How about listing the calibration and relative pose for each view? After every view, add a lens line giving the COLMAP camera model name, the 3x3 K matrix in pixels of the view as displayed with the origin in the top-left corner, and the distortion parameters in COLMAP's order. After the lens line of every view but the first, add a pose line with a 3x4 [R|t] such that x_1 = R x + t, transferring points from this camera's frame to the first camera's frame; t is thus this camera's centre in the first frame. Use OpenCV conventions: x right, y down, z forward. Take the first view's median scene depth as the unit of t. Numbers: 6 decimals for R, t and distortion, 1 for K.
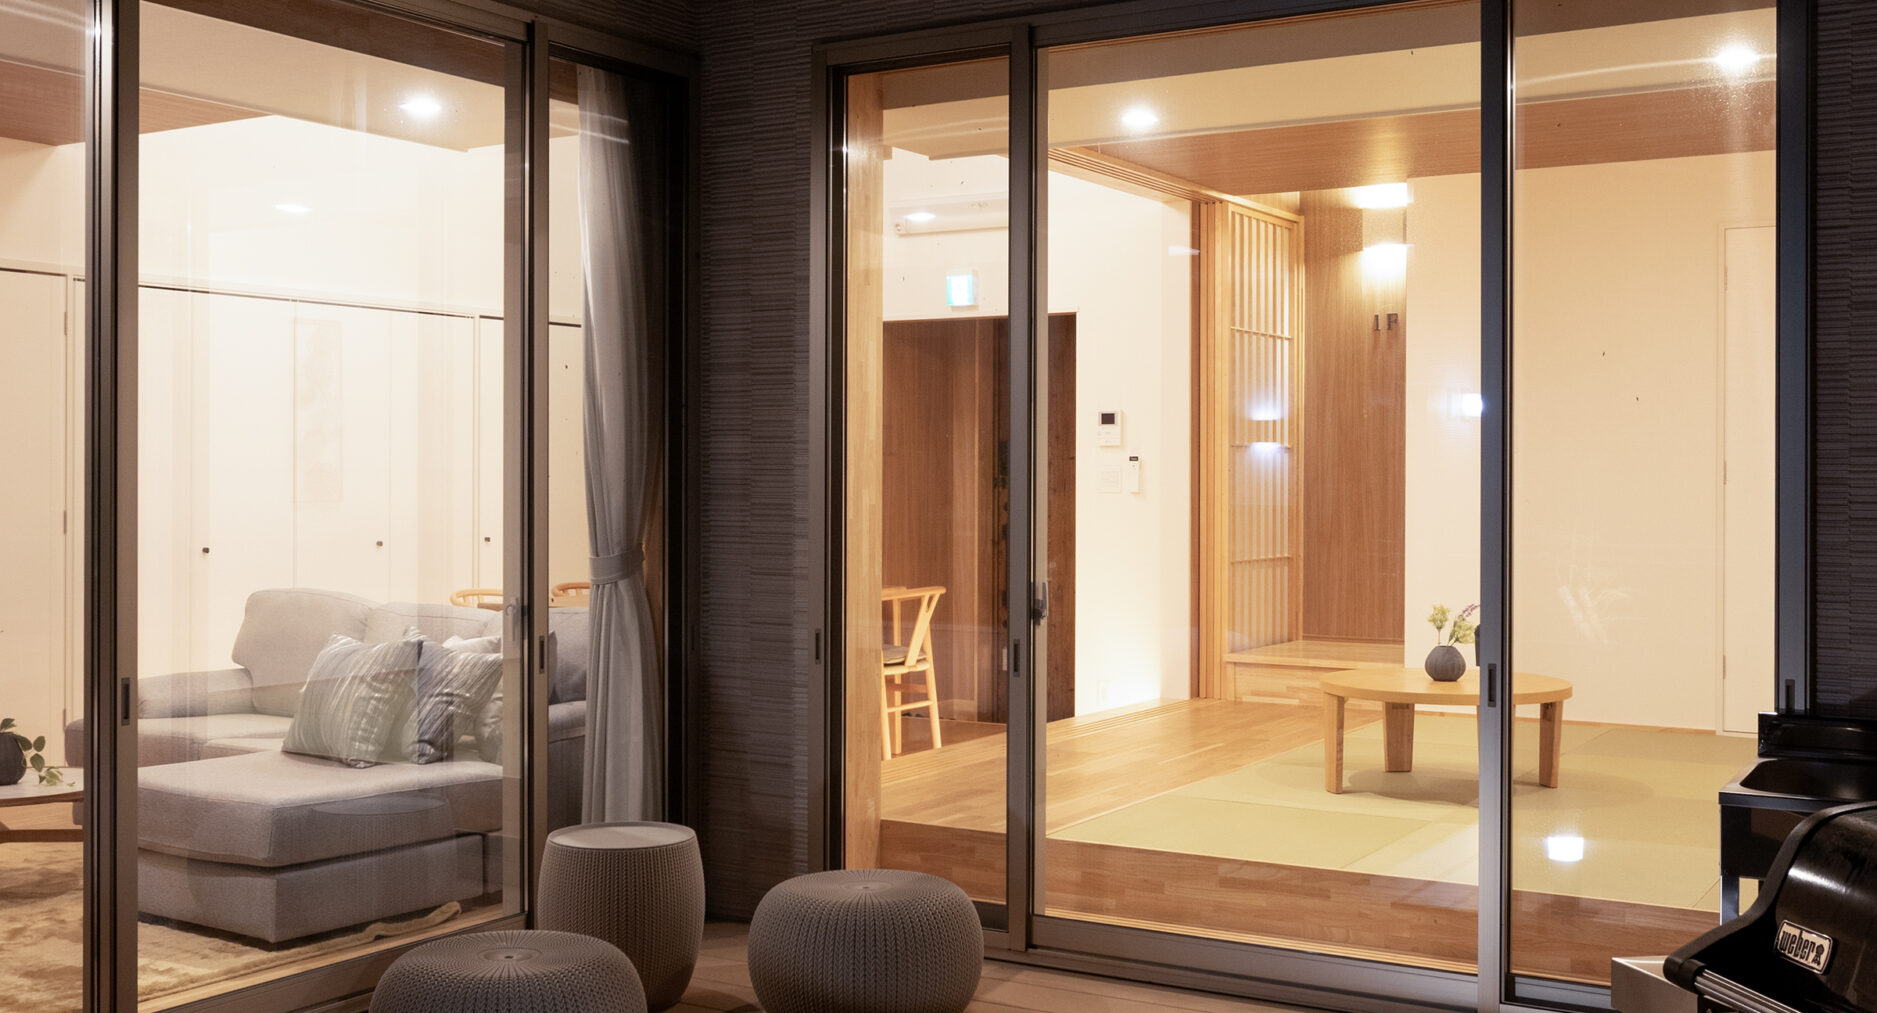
lens RADIAL K [[1944.2, 0, 942.0], [0, 1944.2, 466.4], [0, 0, 1]] dist [-0.016433, -0.011479]
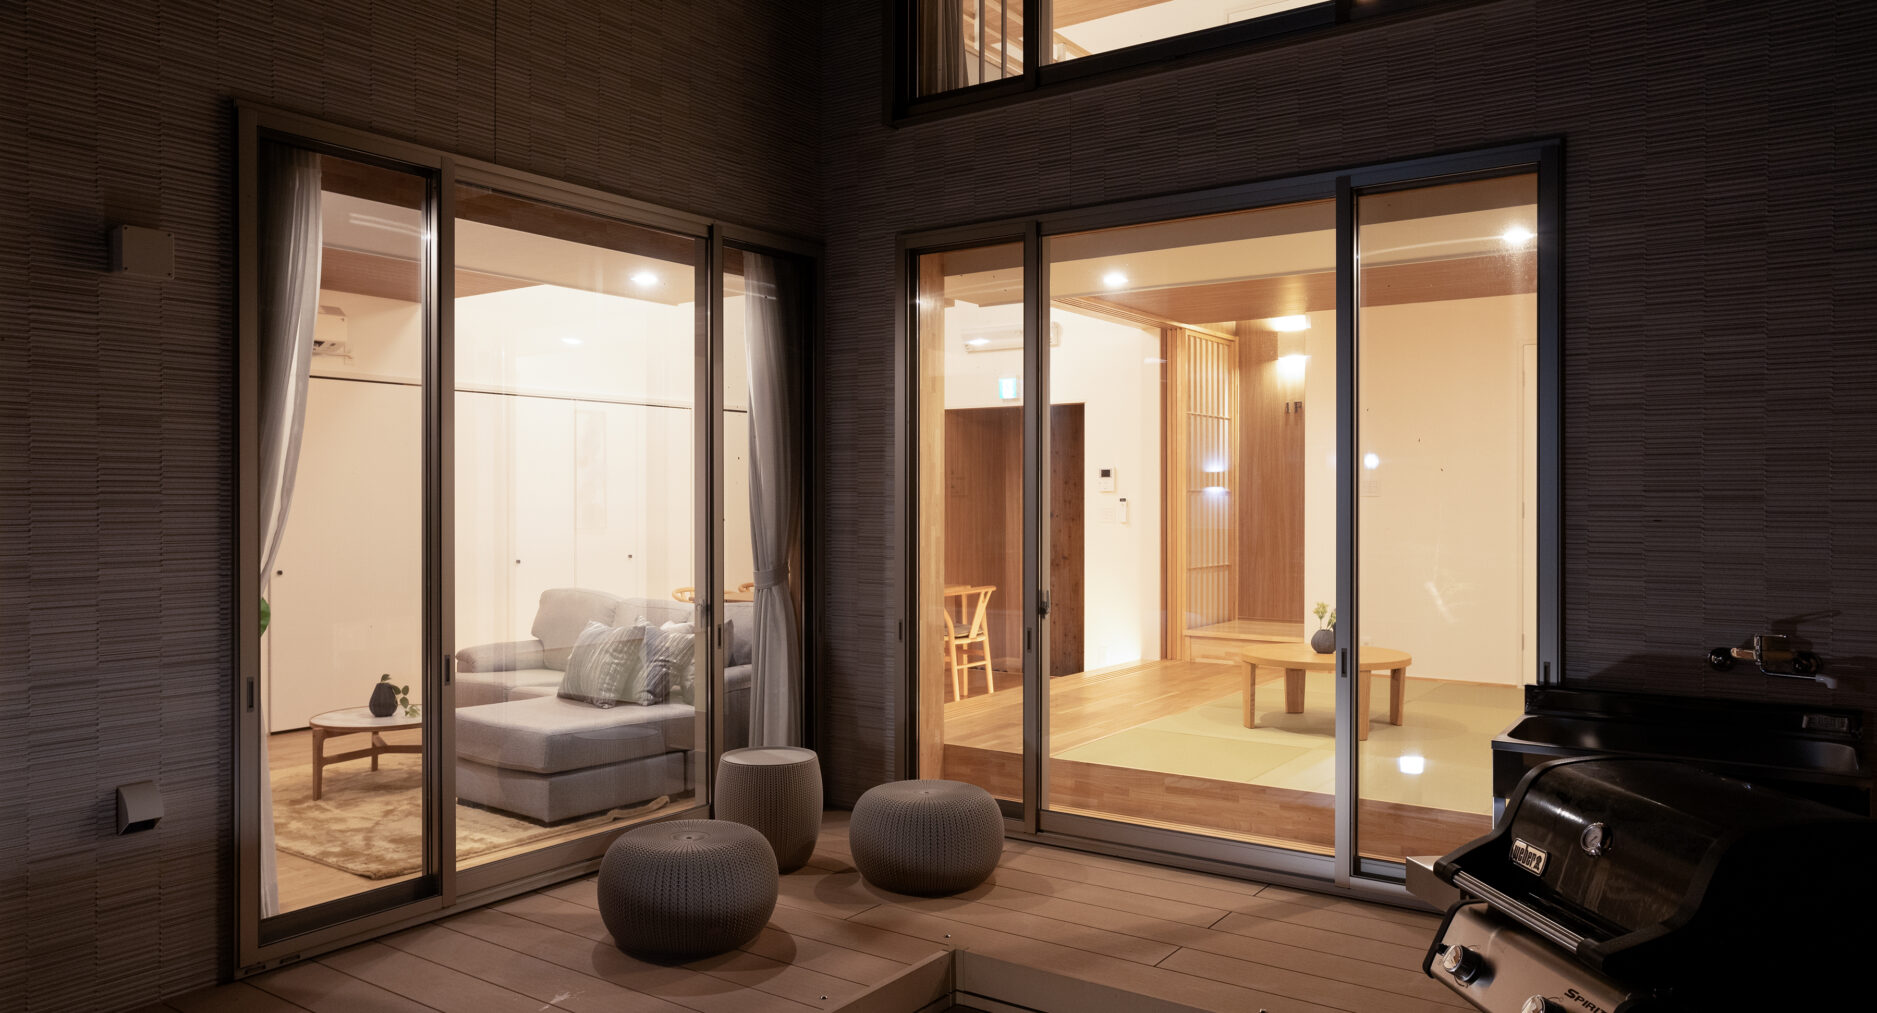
lens RADIAL K [[1282.6, 0, 929.0], [0, 1282.6, 499.2], [0, 0, 1]] dist [-0.016062, 0.001532]
pose [[0.997692, -0.002647, -0.067847, 0.026029], [0.002895, 0.999989, 0.003558, -0.013591], [0.067837, -0.003746, 0.997689, -0.000728]]
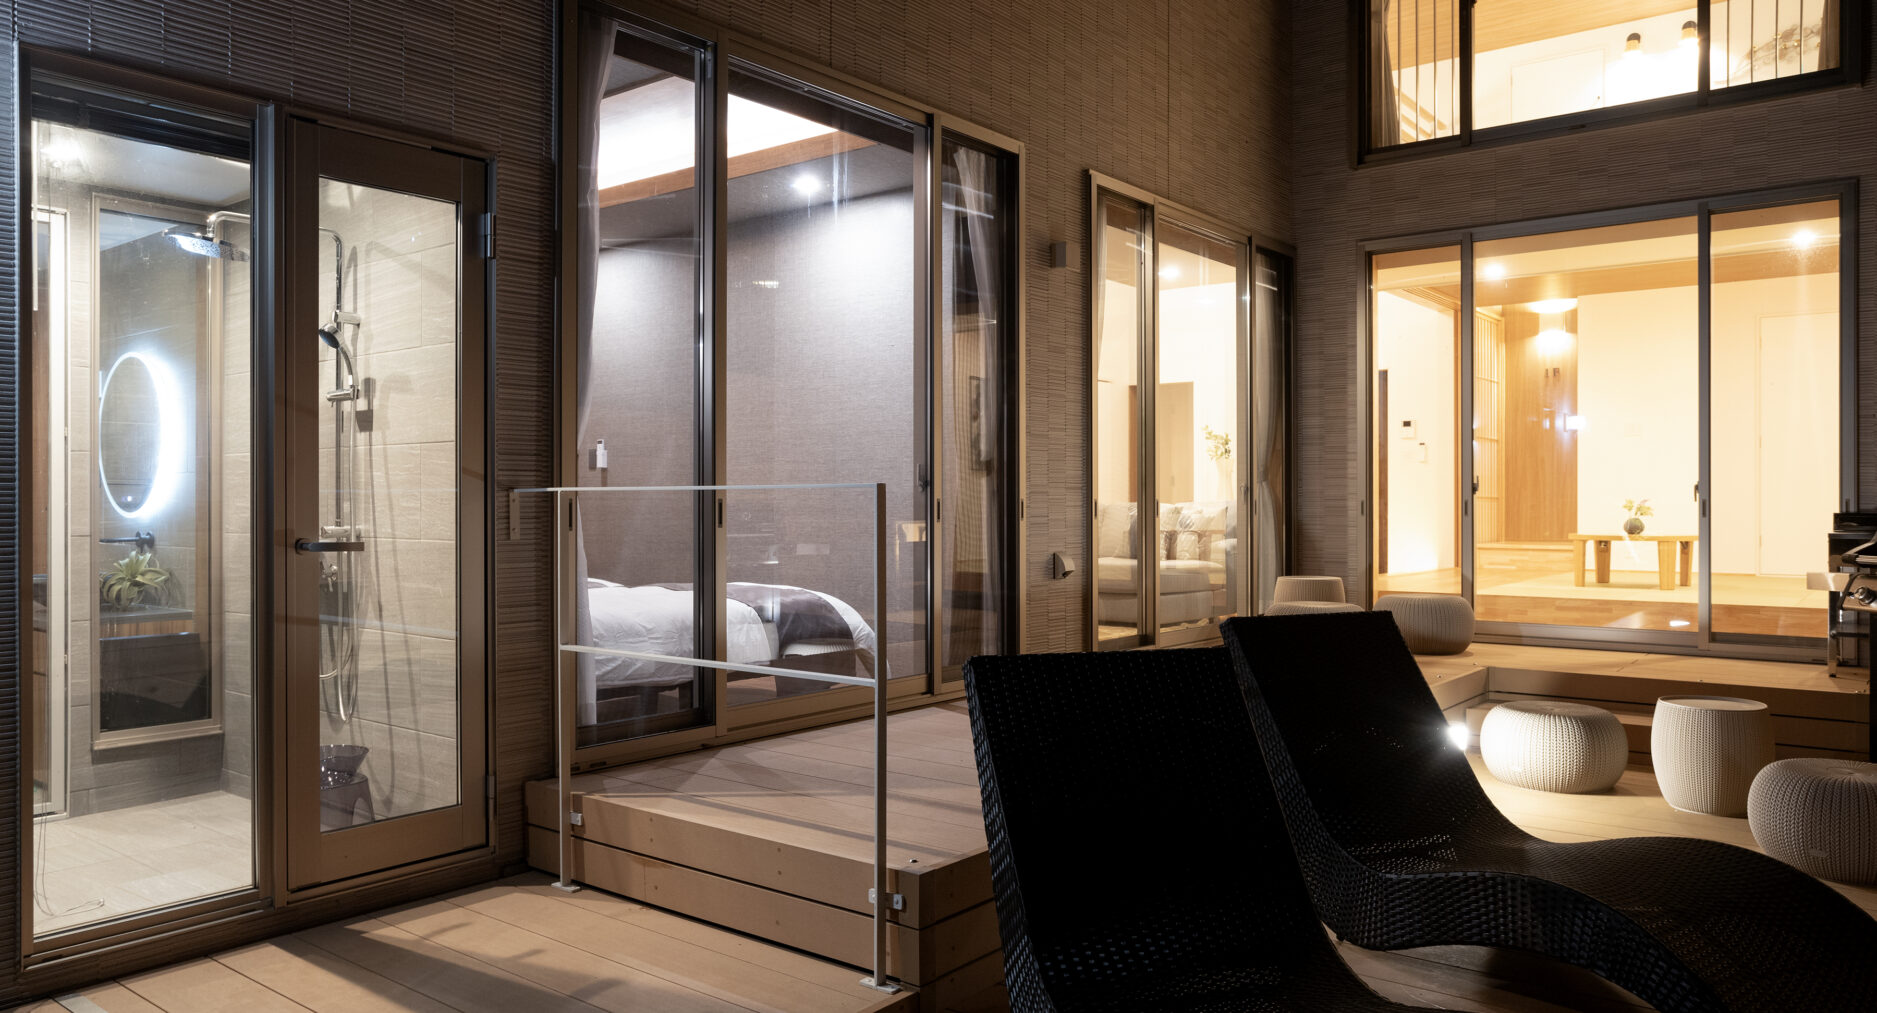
lens RADIAL K [[1282.6, 0, 929.0], [0, 1282.6, 499.2], [0, 0, 1]] dist [-0.016062, 0.001532]
pose [[0.992218, -0.004368, -0.124434, -0.368226], [0.004486, 0.999990, 0.000662, 0.076825], [0.124429, -0.001215, 0.992228, -0.525392]]
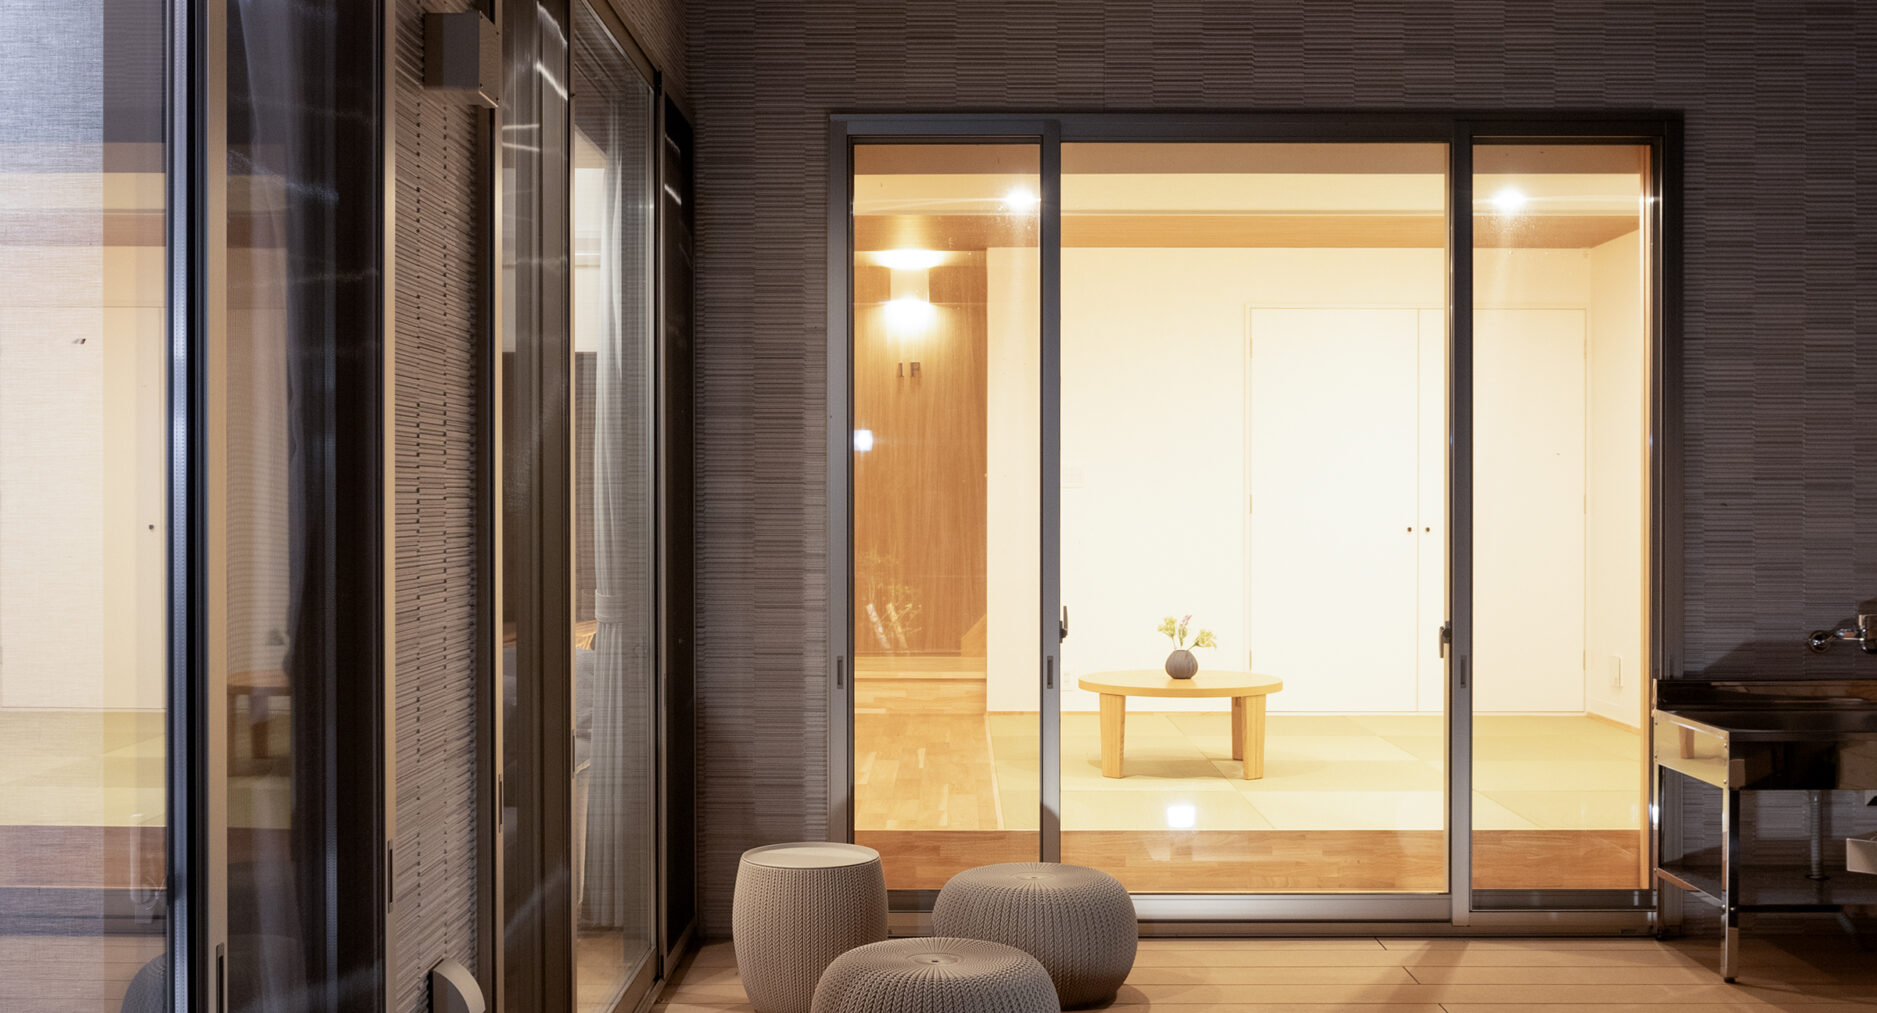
lens RADIAL K [[1943.6, 0, 938.5], [0, 1943.6, 506.5], [0, 0, 1]] dist [-0.051152, -0.003676]
pose [[0.858710, -0.004926, 0.512438, -0.552574], [0.000445, 0.999961, 0.008866, -0.008854], [-0.512462, -0.007385, 0.858678, 0.044924]]
